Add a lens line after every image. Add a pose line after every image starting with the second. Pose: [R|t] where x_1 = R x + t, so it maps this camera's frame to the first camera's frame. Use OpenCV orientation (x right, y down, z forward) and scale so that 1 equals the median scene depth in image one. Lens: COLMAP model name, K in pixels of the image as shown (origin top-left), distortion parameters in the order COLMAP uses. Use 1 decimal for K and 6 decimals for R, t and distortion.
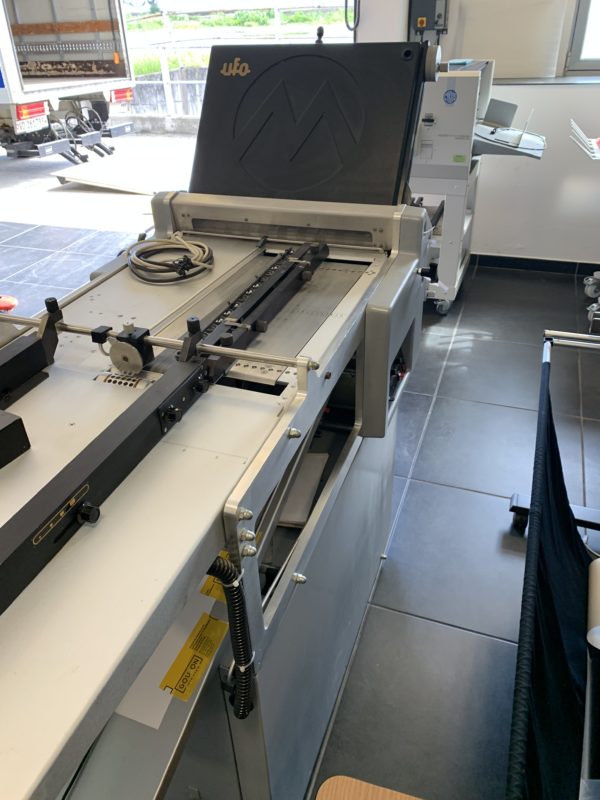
lens RADIAL K [[605.7, 0, 295.2], [0, 605.7, 403.1], [0, 0, 1]] dist [0.029981, -0.026289]
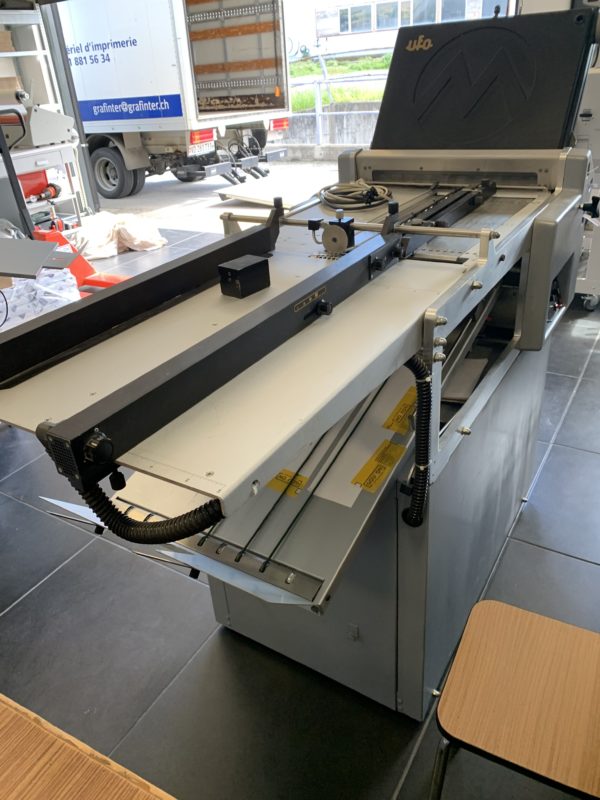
lens RADIAL K [[605.7, 0, 297.1], [0, 605.7, 395.4], [0, 0, 1]] dist [0.029981, -0.026289]
pose [[0.978646, 0.065117, -0.194966, -0.054878], [-0.077373, 0.995433, -0.055917, 0.199156], [0.190434, 0.069808, 0.979215, -0.137500]]
